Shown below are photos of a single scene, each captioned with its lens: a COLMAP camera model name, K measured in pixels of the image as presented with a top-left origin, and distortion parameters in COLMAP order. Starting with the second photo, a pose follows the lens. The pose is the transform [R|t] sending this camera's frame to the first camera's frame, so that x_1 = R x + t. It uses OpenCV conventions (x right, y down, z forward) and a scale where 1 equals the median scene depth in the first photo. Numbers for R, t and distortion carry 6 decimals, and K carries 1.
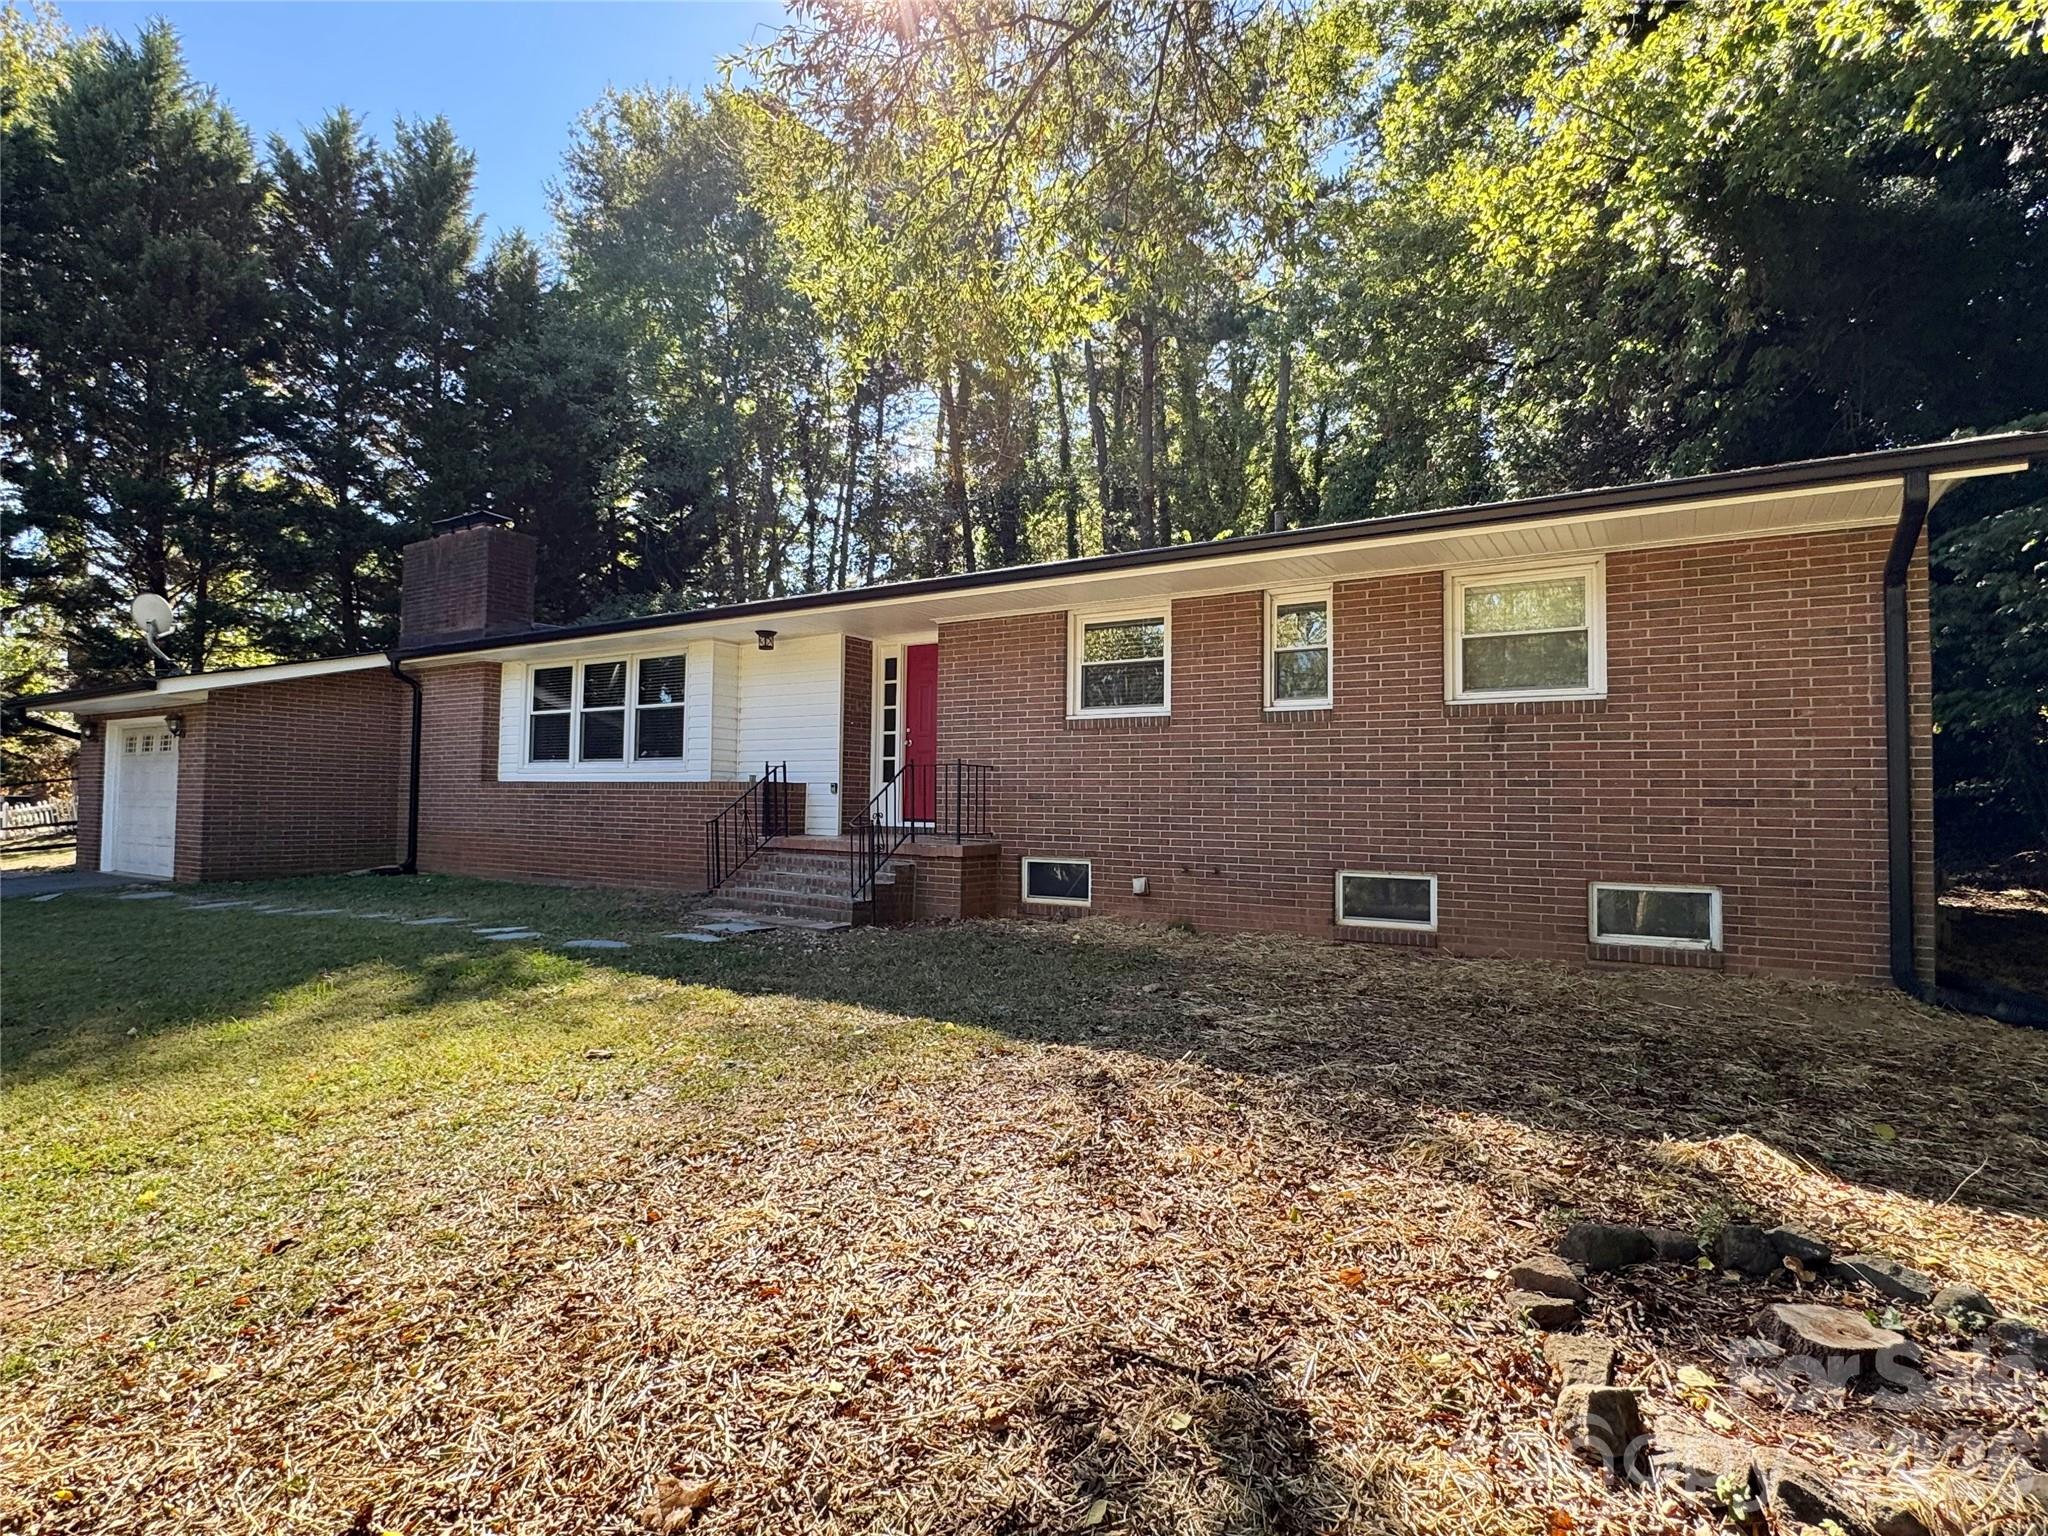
lens RADIAL K [[1018.6, 0, 1024.0], [0, 1018.6, 768.0], [0, 0, 1]] dist [0.000530, 0.000017]
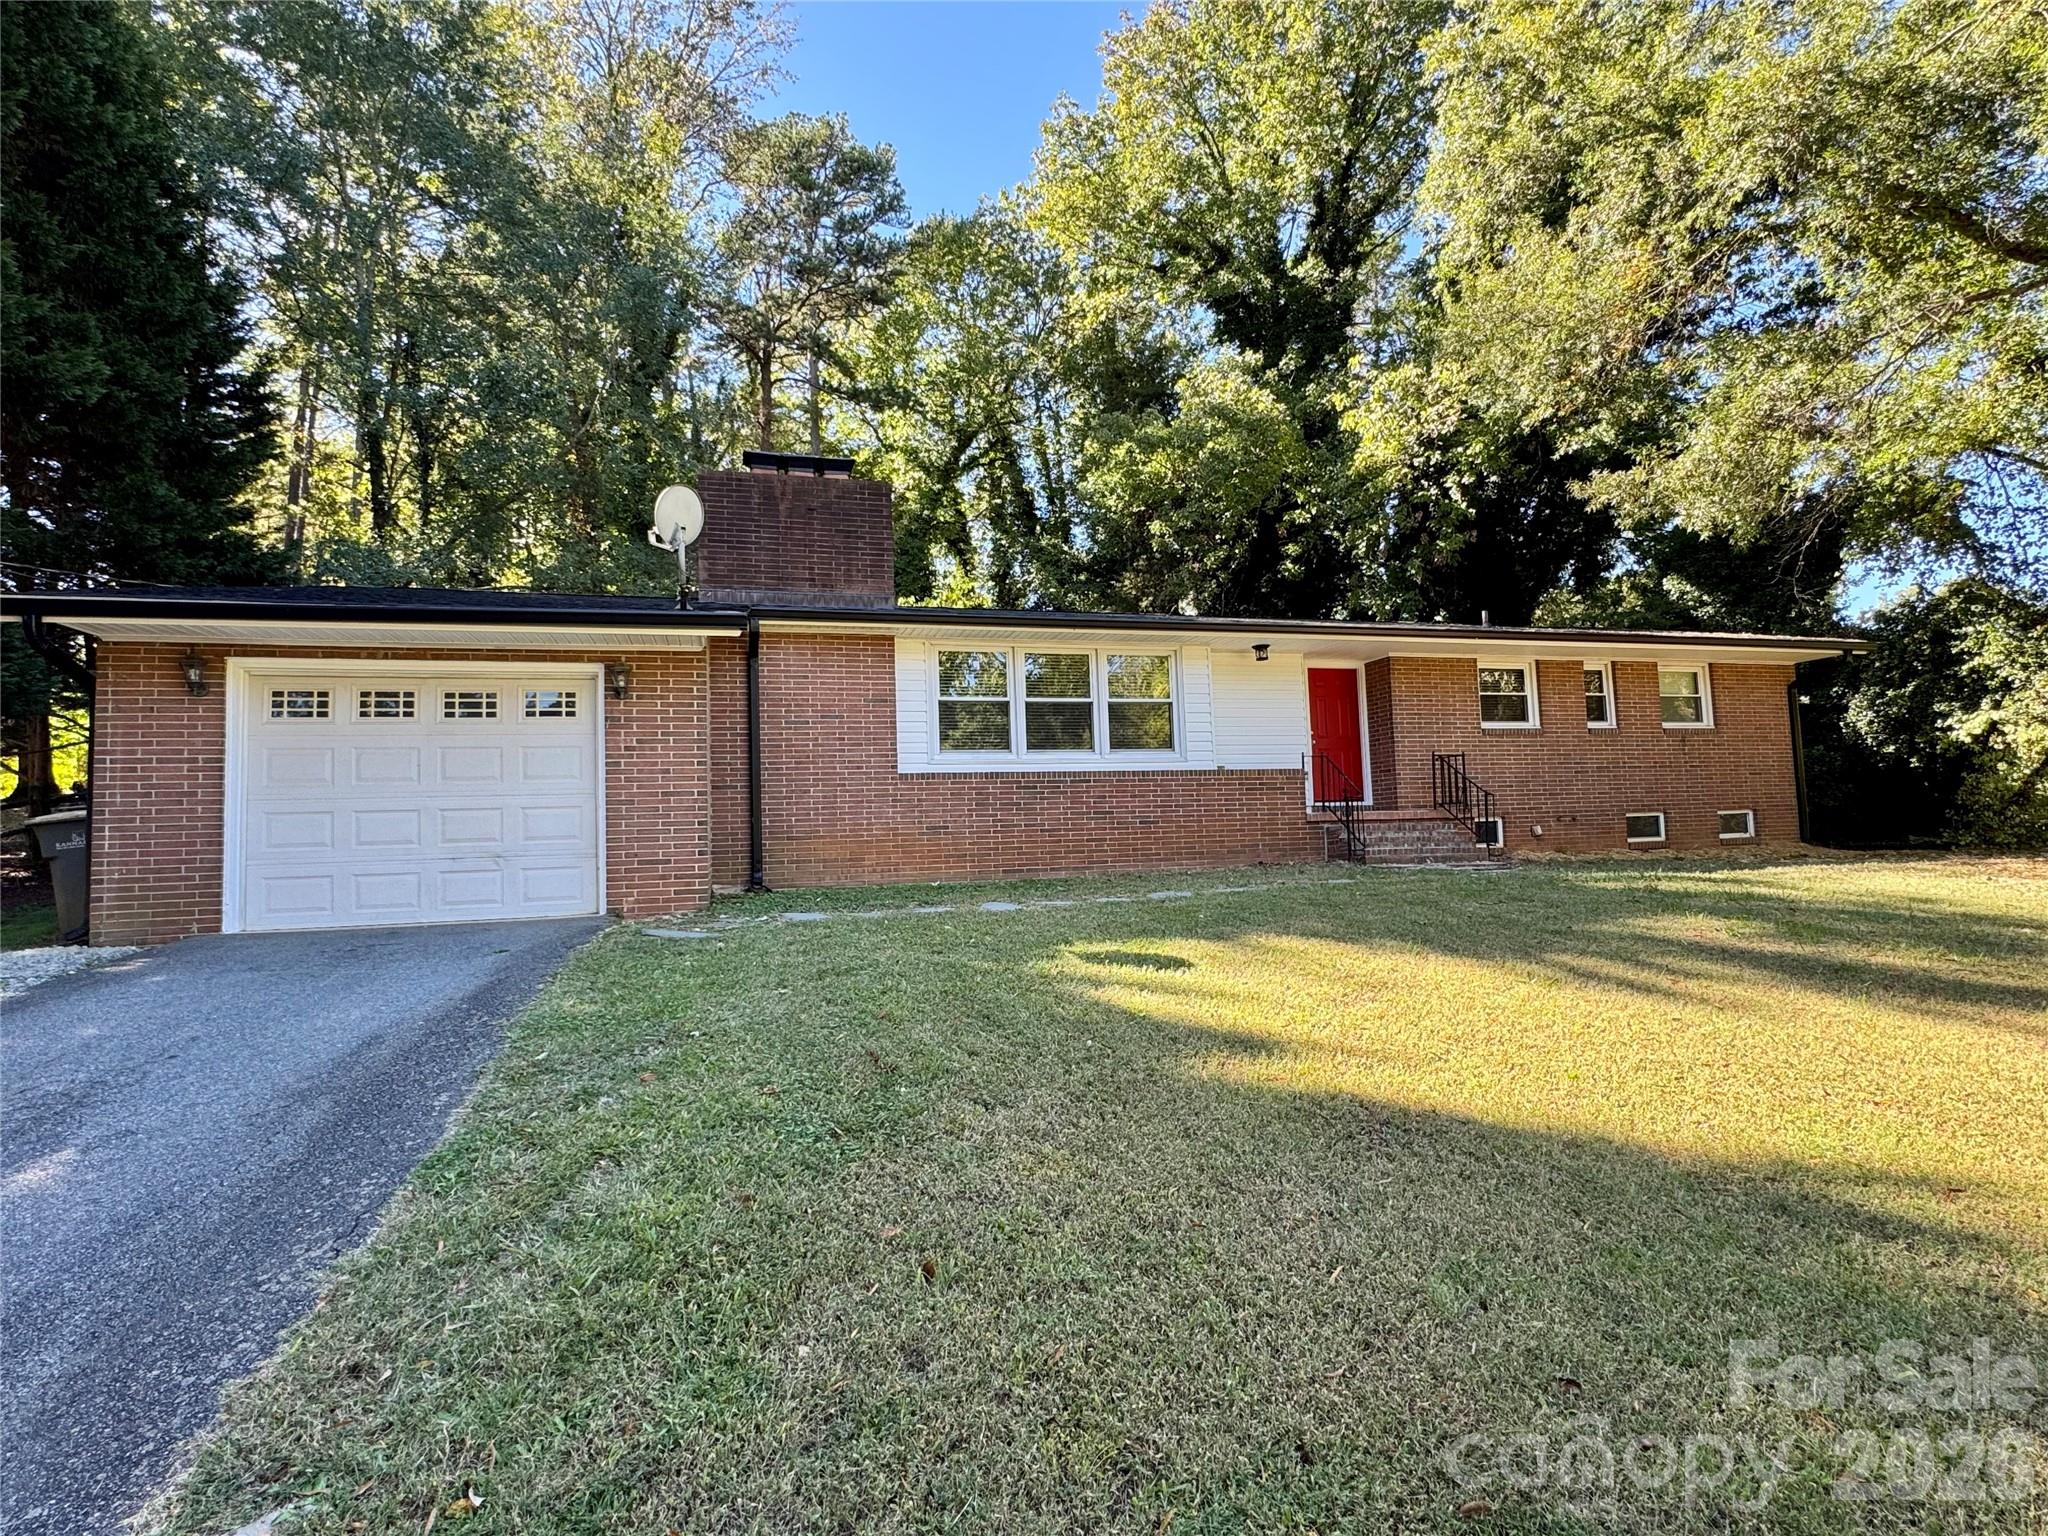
lens RADIAL K [[1018.6, 0, 1024.0], [0, 1018.6, 768.0], [0, 0, 1]] dist [0.000530, 0.000017]
pose [[0.671856, 0.014423, 0.740541, -1.207124], [0.009679, 0.999554, -0.028248, 0.038516], [-0.740618, 0.026146, 0.671417, 0.363114]]
